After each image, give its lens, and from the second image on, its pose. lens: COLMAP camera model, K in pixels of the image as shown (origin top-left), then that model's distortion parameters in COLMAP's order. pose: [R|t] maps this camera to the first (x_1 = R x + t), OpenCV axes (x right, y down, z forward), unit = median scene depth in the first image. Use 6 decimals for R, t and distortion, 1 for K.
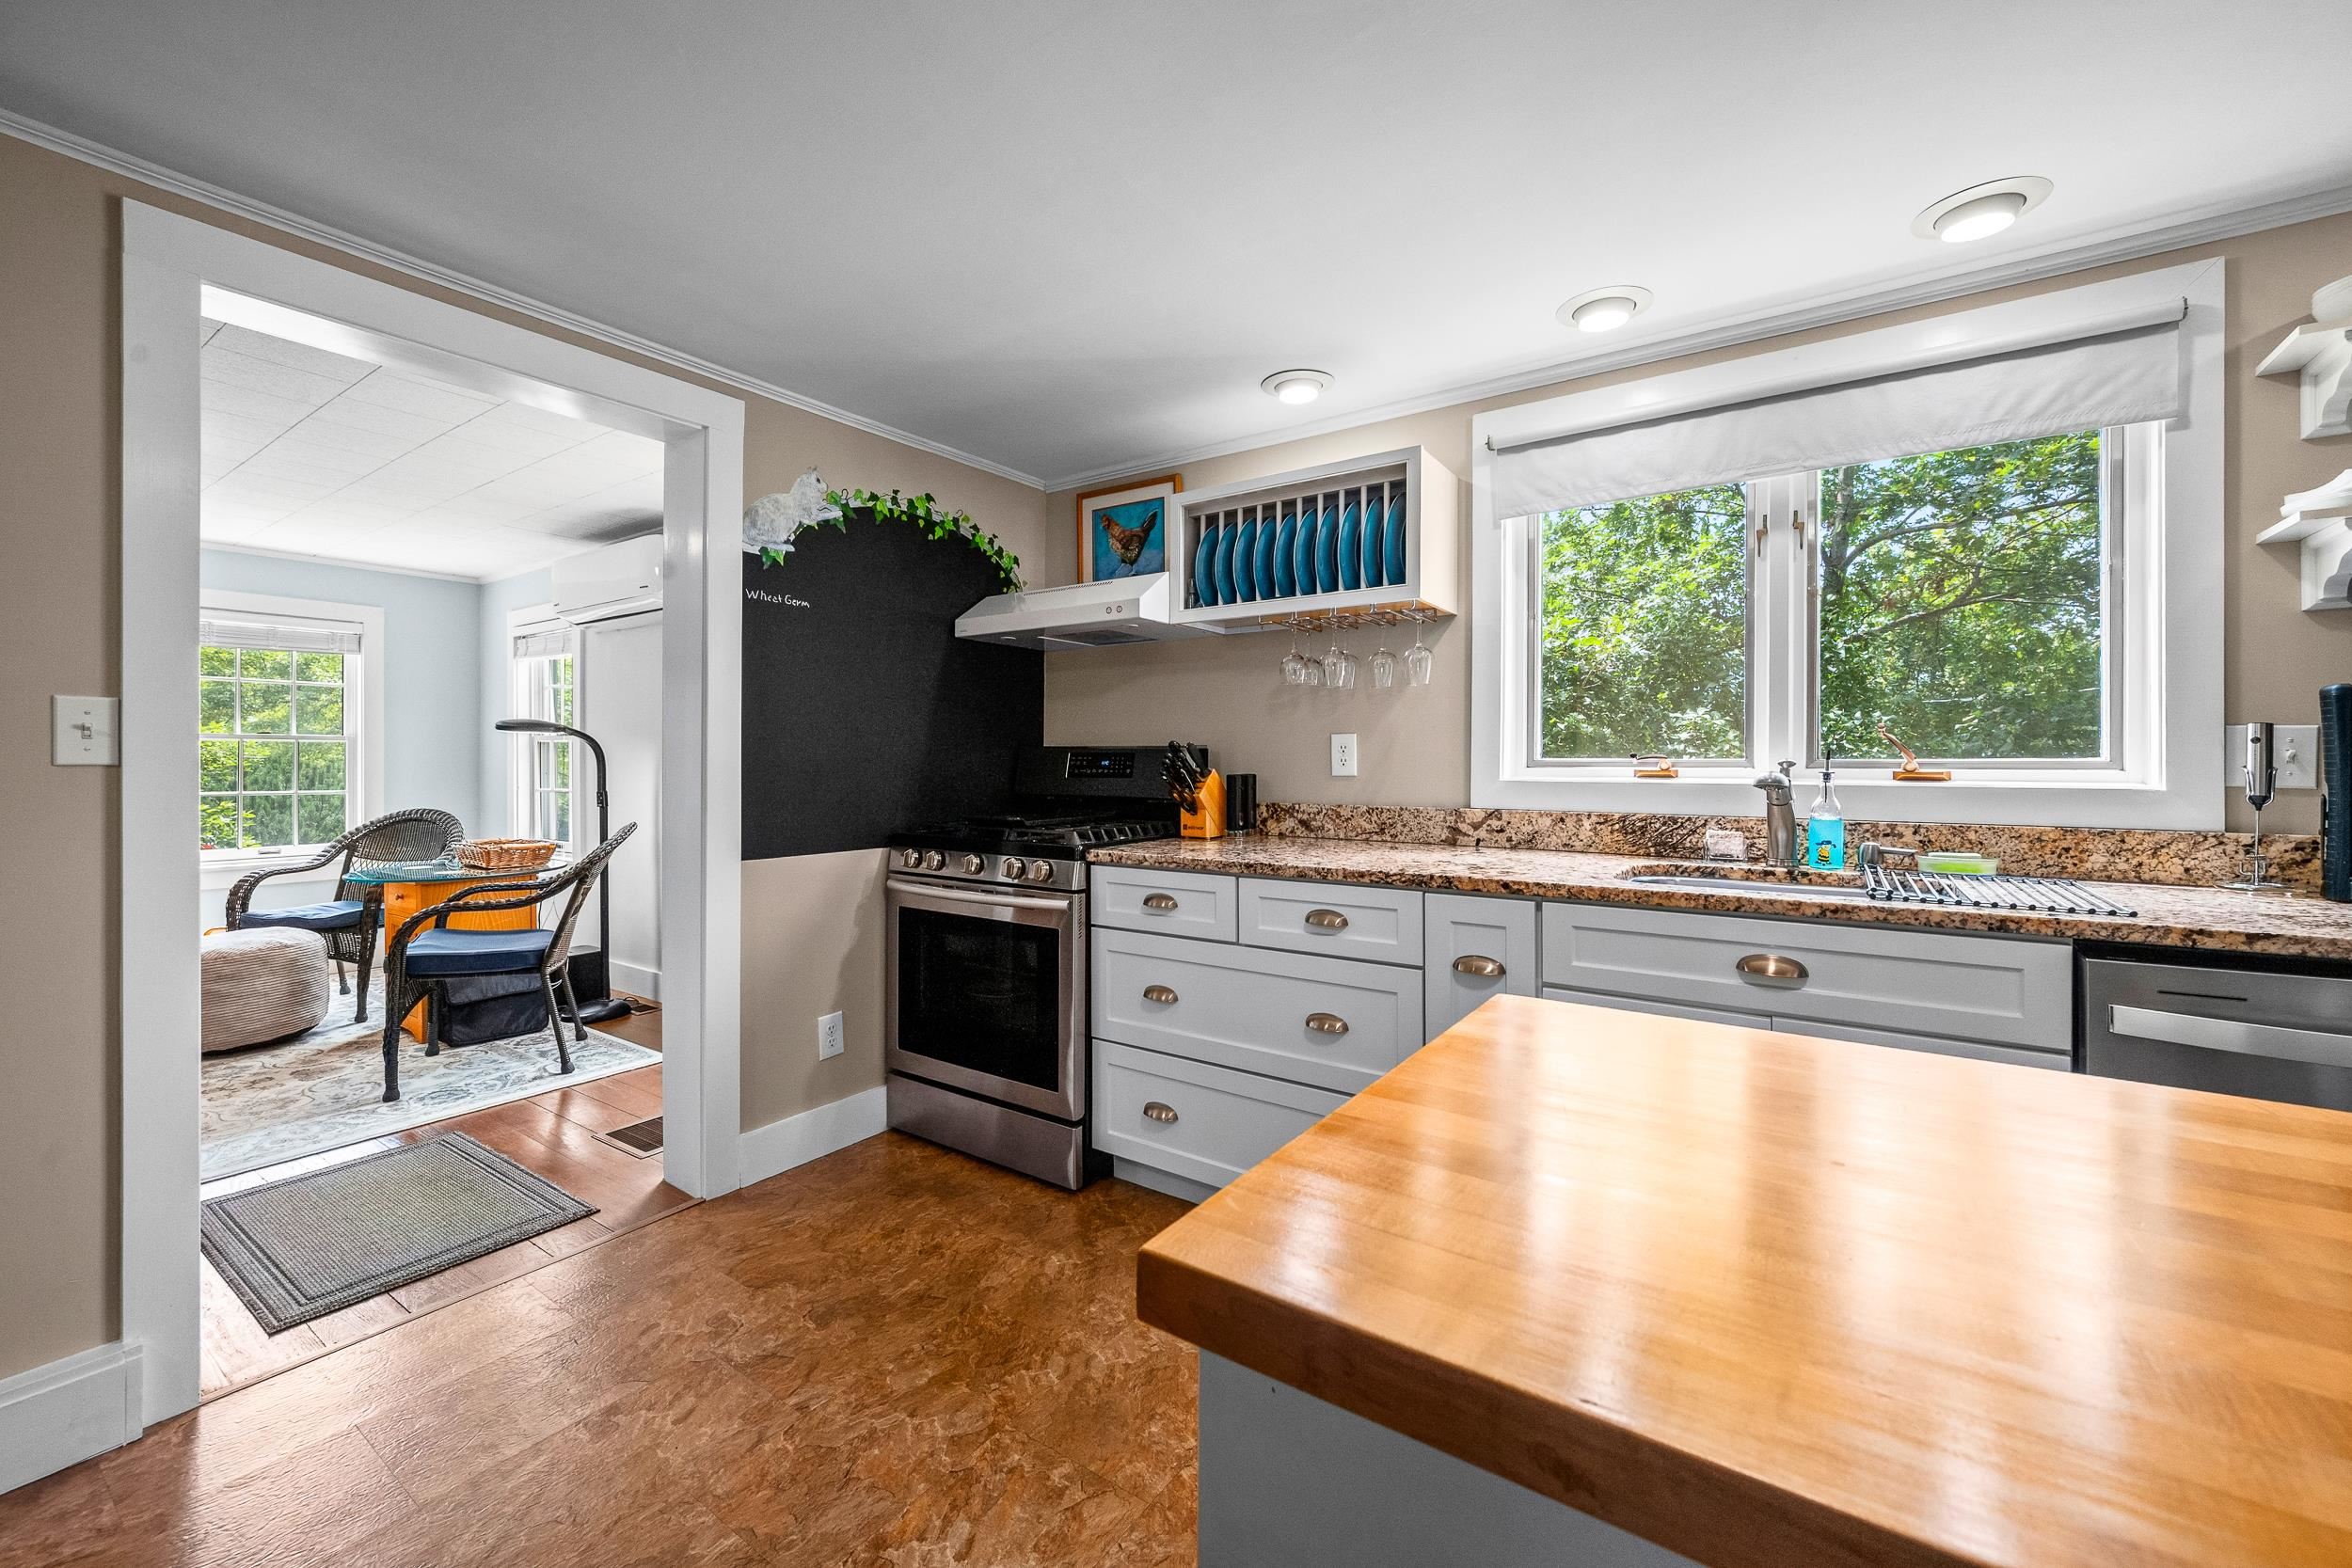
lens RADIAL K [[925.6, 0, 1179.2], [0, 925.6, 760.0], [0, 0, 1]] dist [-0.000047, -0.000269]
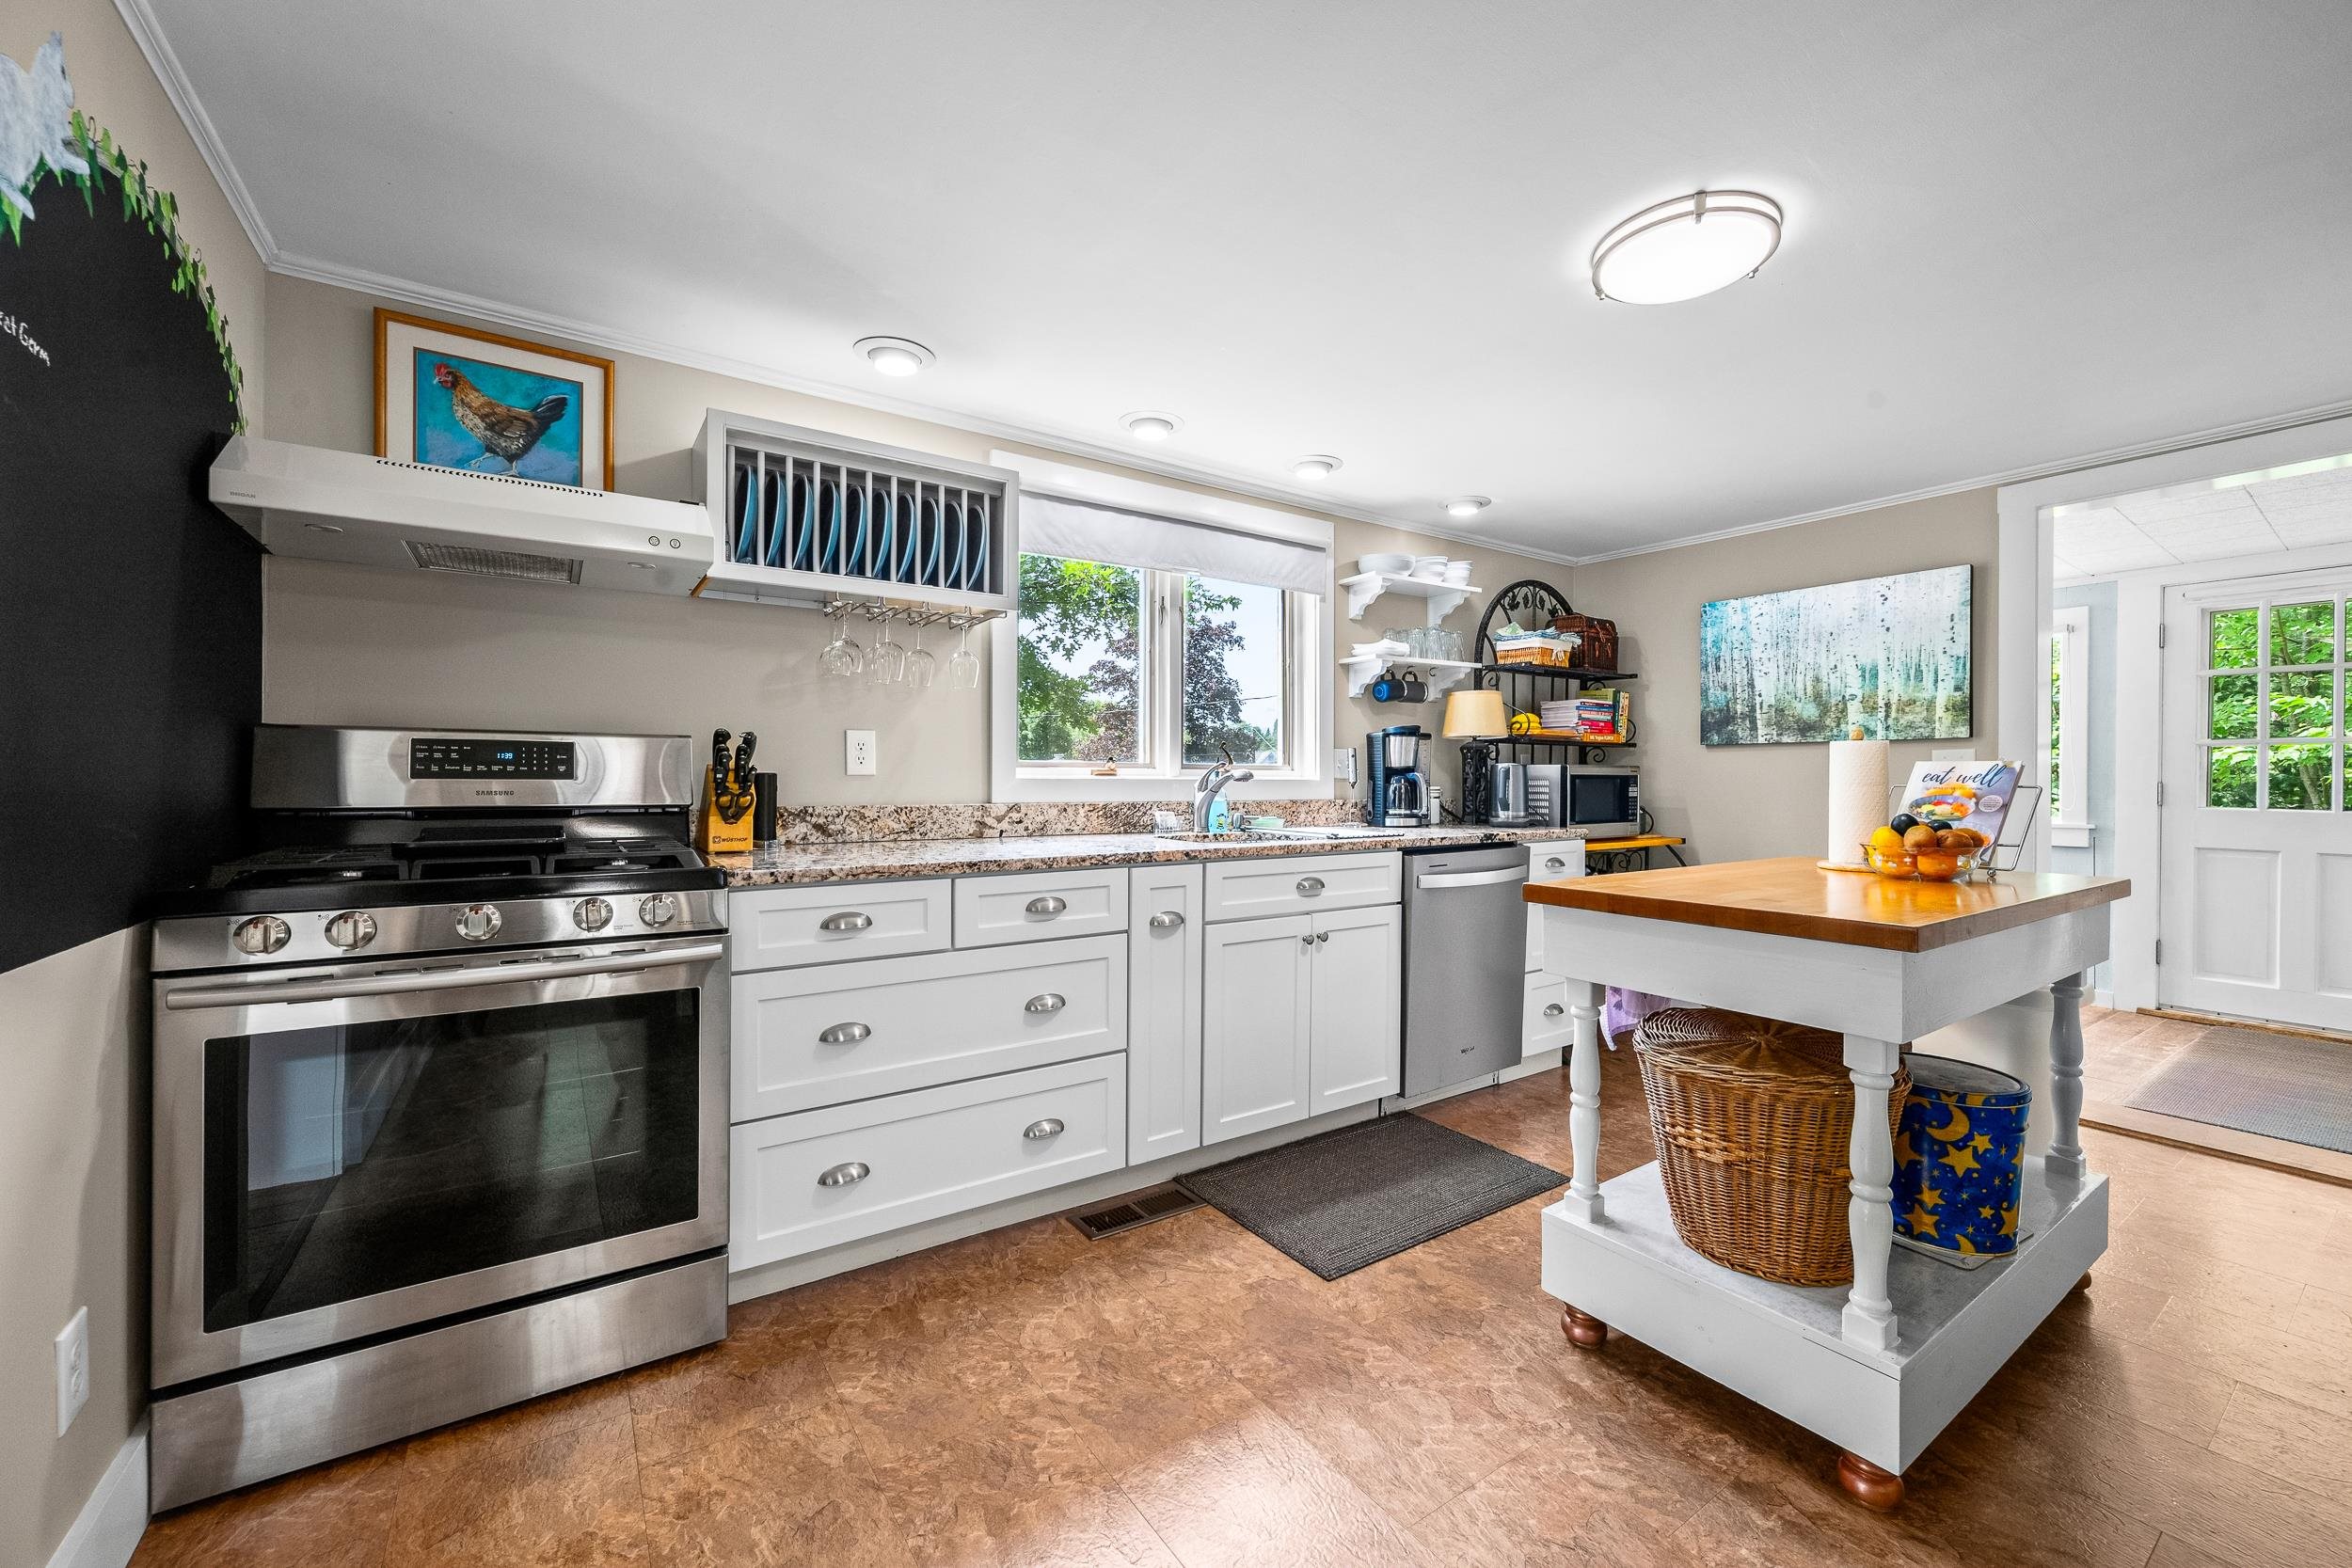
lens RADIAL K [[922.3, 0, 1183.9], [0, 922.3, 780.6], [0, 0, 1]] dist [-0.000075, -0.000027]
pose [[0.357451, -0.001952, 0.933930, -0.608783], [-0.006076, 0.999972, 0.004416, 0.017586], [-0.933912, -0.007254, 0.357429, 0.372358]]
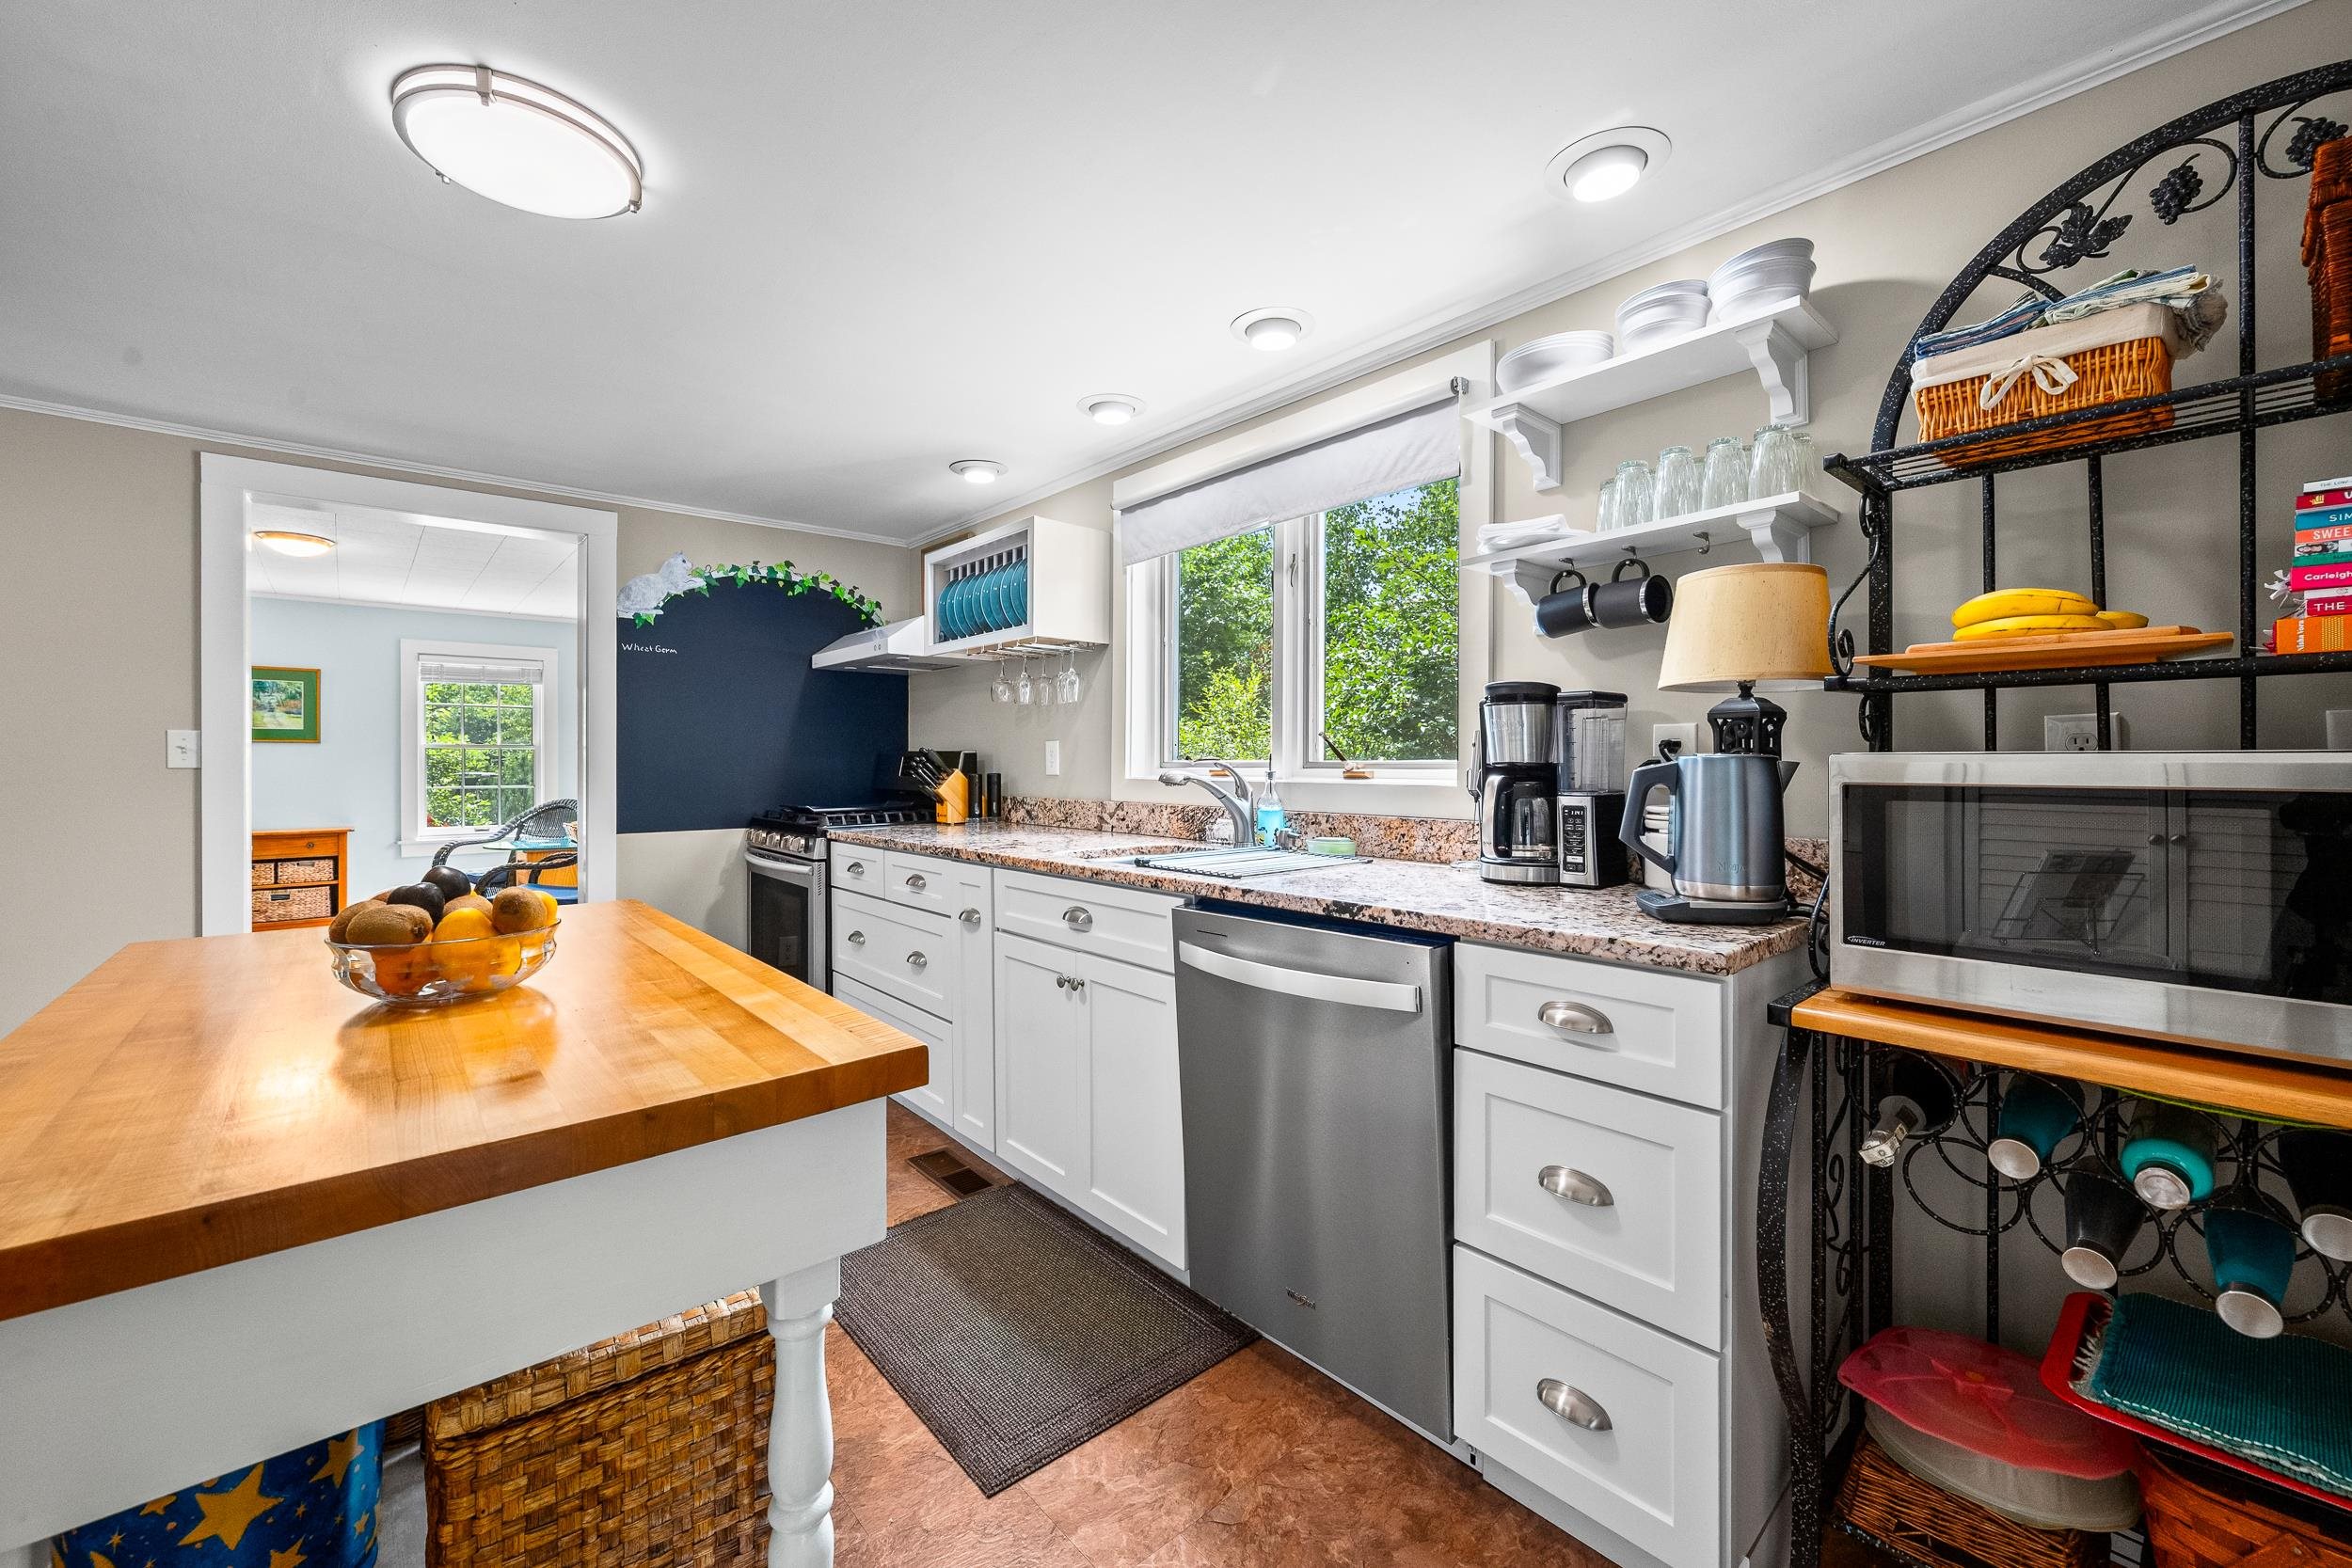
lens RADIAL K [[930.6, 0, 1182.5], [0, 930.6, 755.5], [0, 0, 1]] dist [-0.001004, -0.000098]
pose [[0.970821, -0.004756, -0.239759, 0.673295], [0.003535, 0.999979, -0.005519, -0.001193], [0.239780, 0.004511, 0.970817, -0.172364]]
